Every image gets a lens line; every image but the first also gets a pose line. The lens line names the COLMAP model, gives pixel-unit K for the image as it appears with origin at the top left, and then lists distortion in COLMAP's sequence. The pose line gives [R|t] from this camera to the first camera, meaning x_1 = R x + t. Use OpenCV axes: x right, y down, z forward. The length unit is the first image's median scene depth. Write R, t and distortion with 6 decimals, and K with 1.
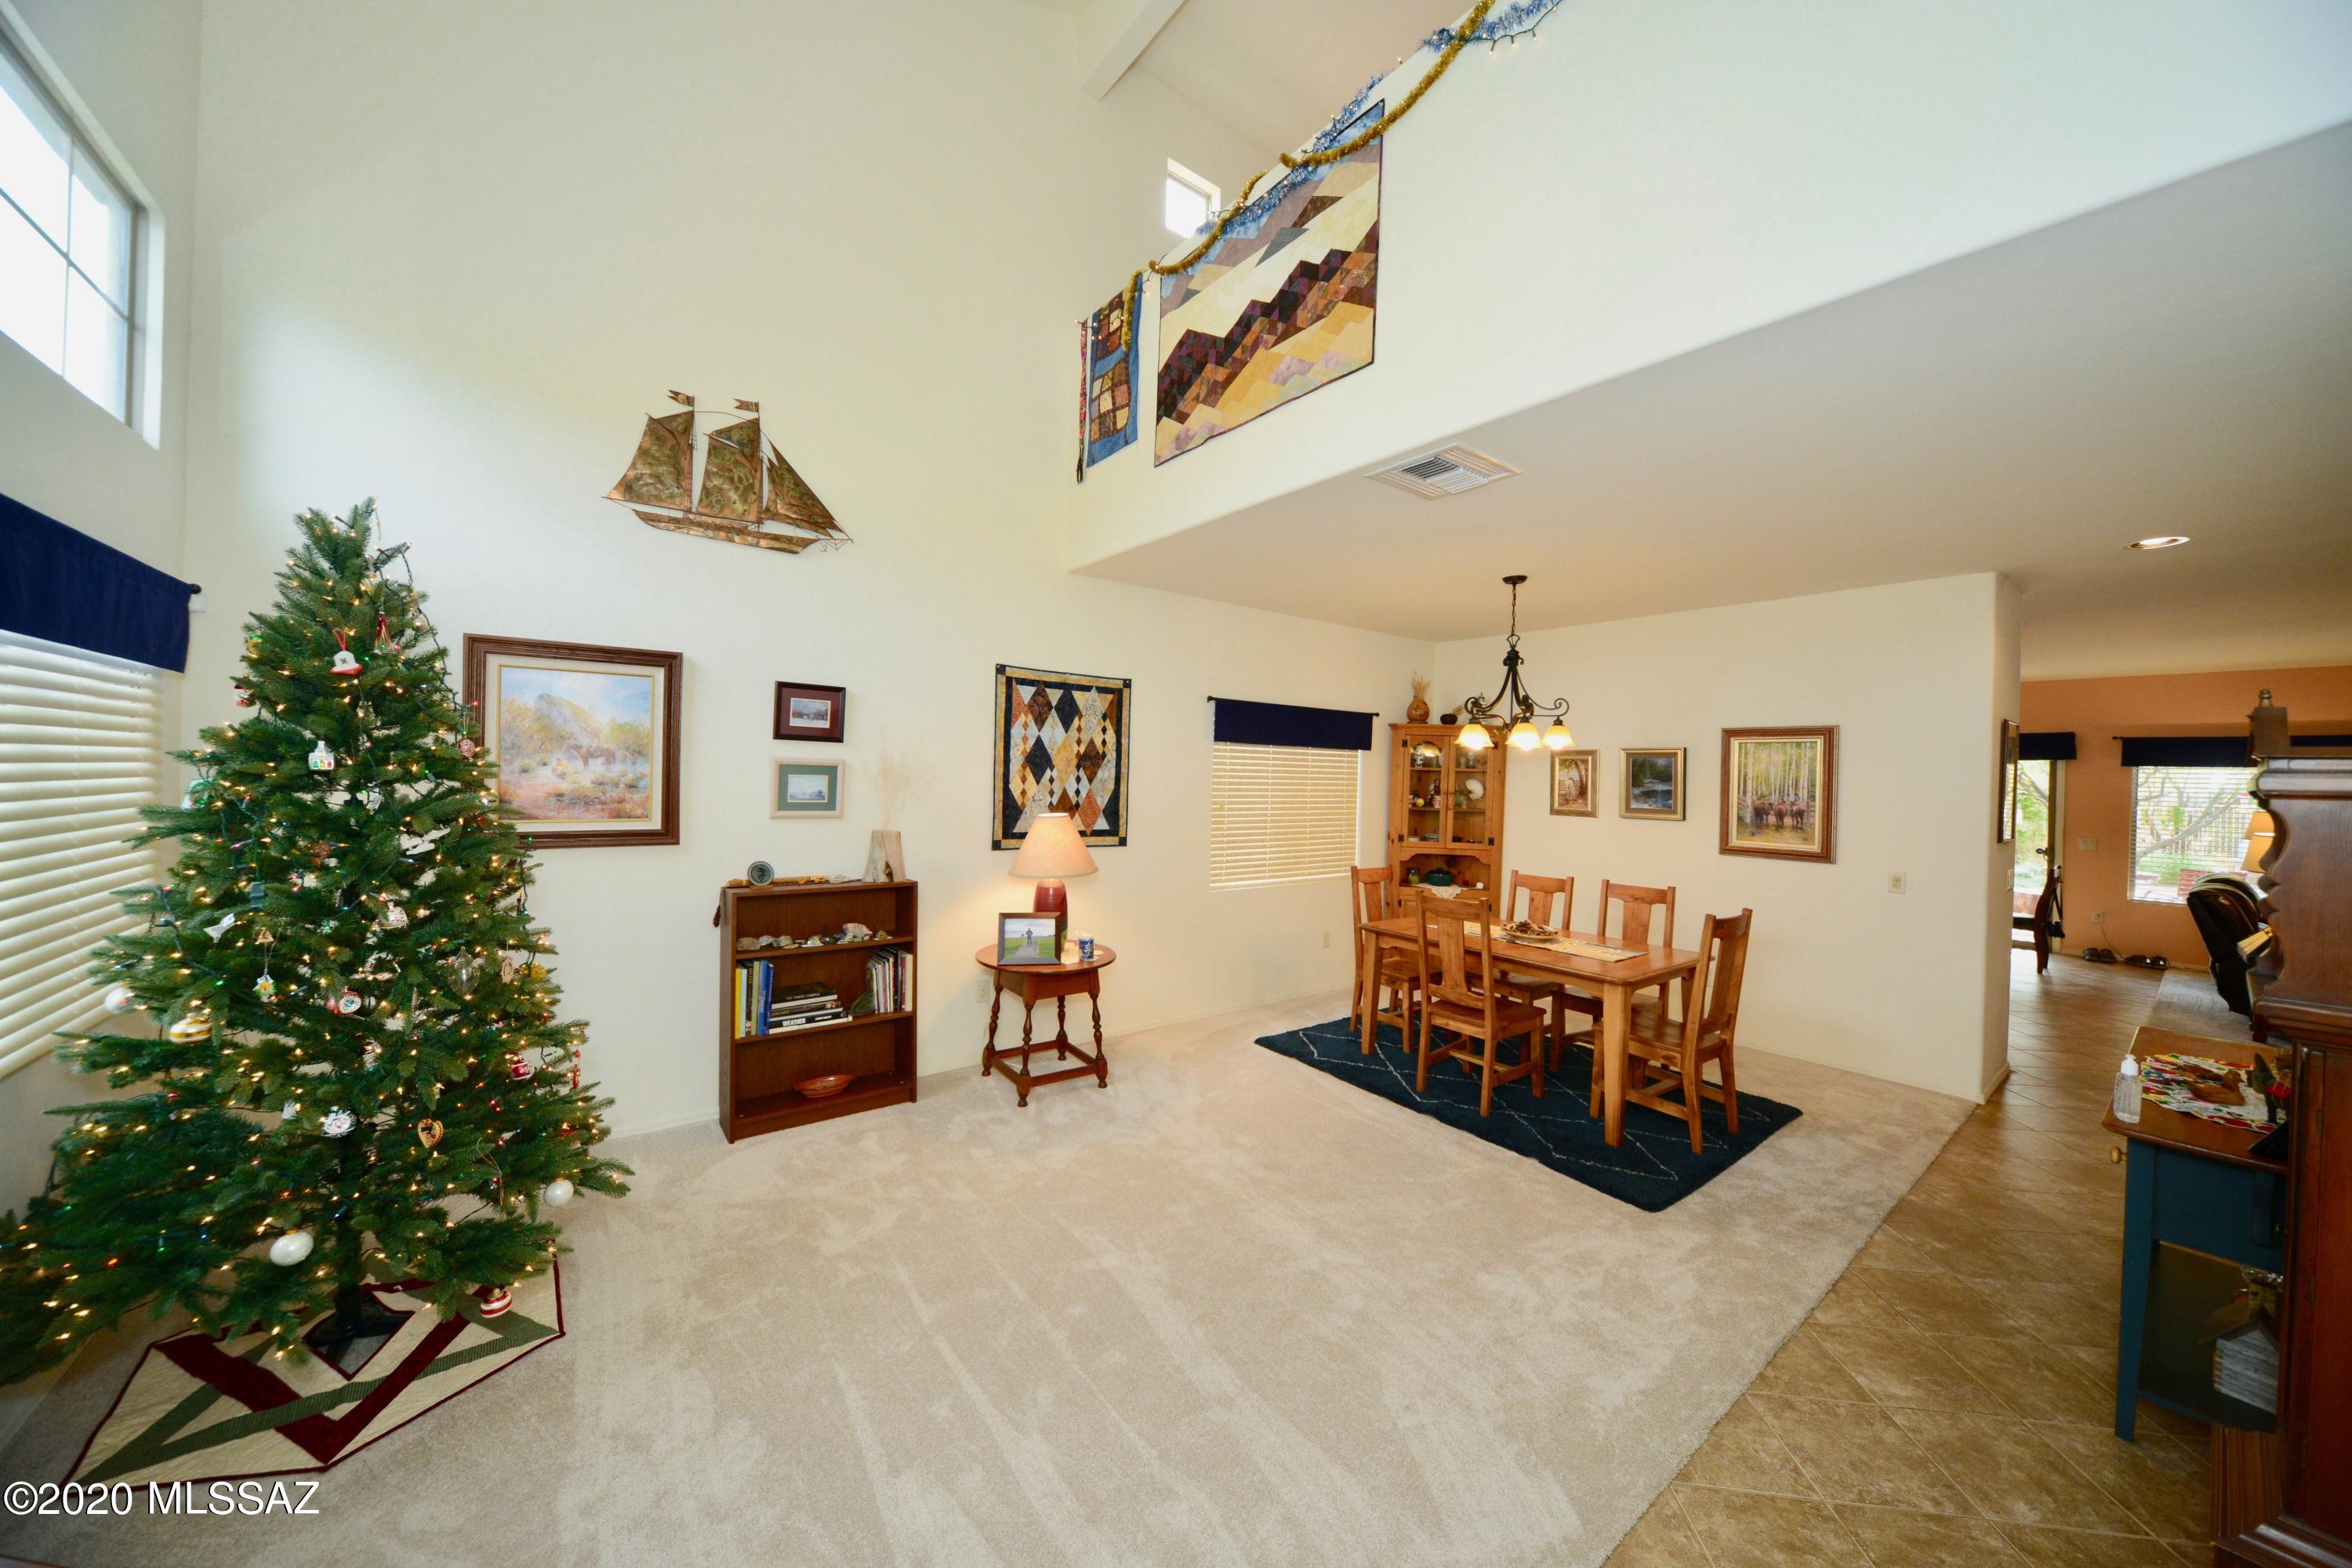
lens RADIAL K [[828.7, 0, 1173.8], [0, 828.7, 776.8], [0, 0, 1]] dist [-0.013822, 0.000016]
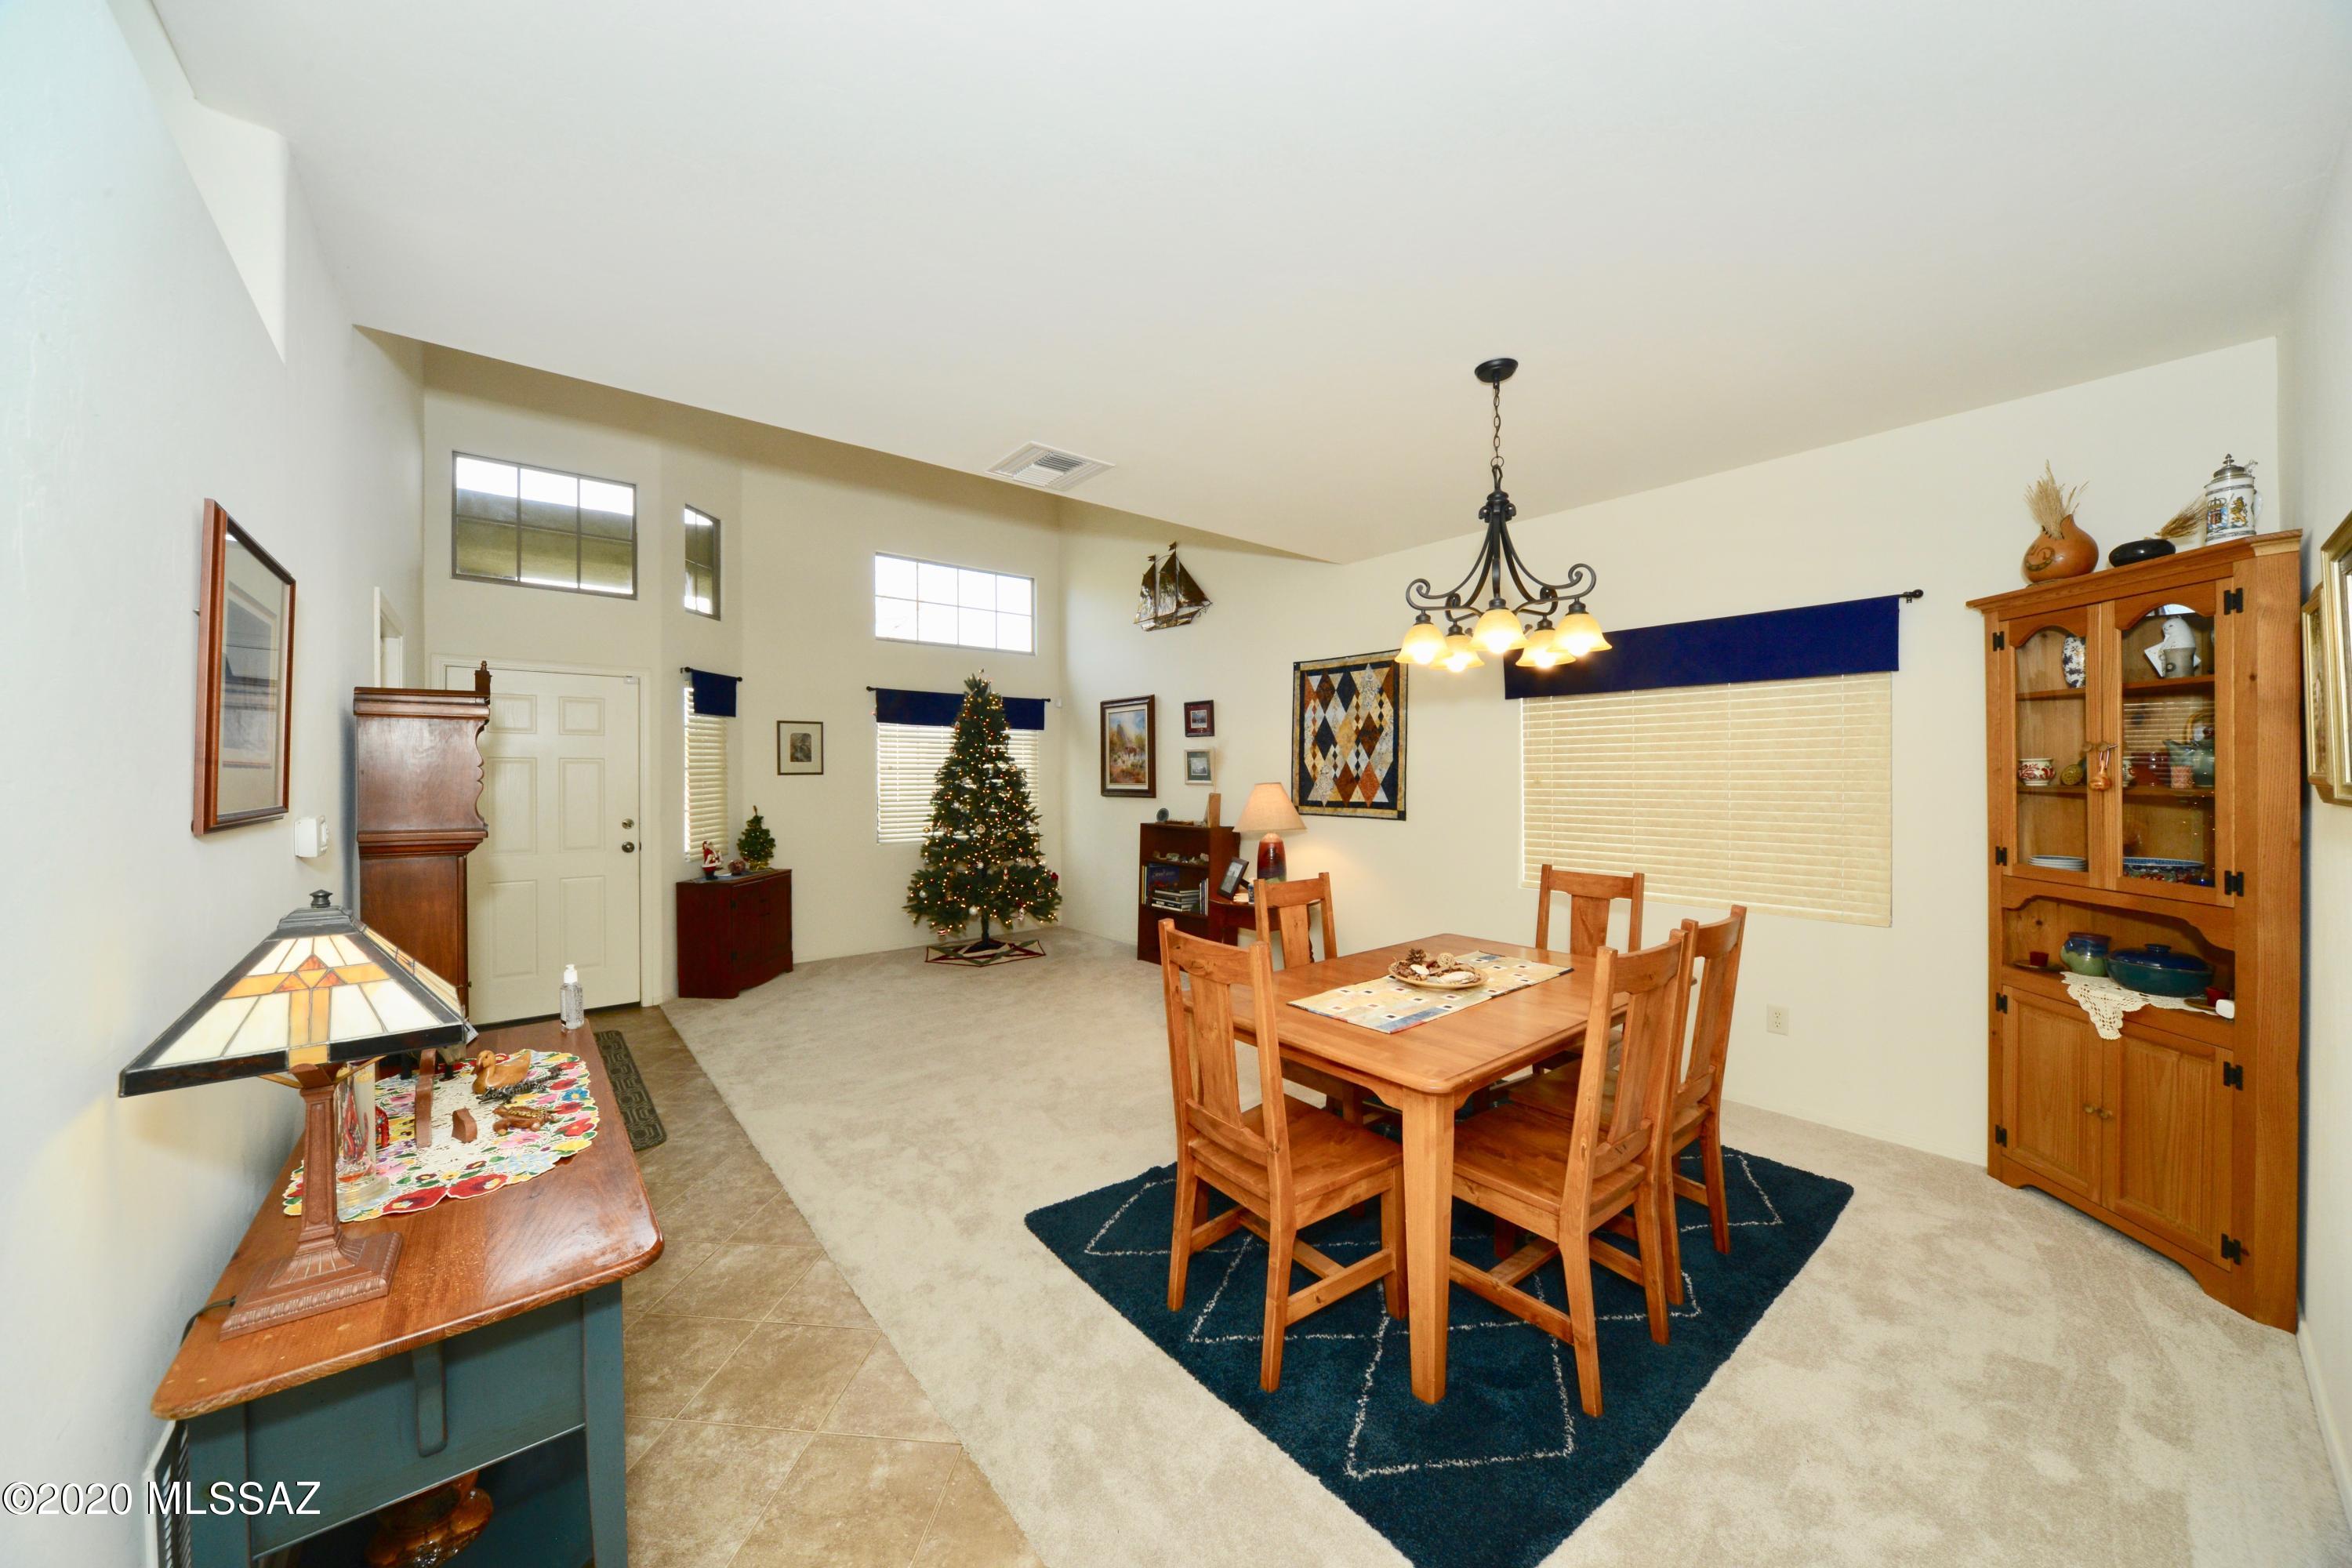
lens RADIAL K [[828.7, 0, 1170.6], [0, 828.7, 778.2], [0, 0, 1]] dist [-0.013822, 0.000016]
pose [[0.032876, -0.016994, -0.999315, 0.954274], [0.004628, 0.999847, -0.016851, 0.052360], [0.999449, -0.004071, 0.032950, 0.735439]]
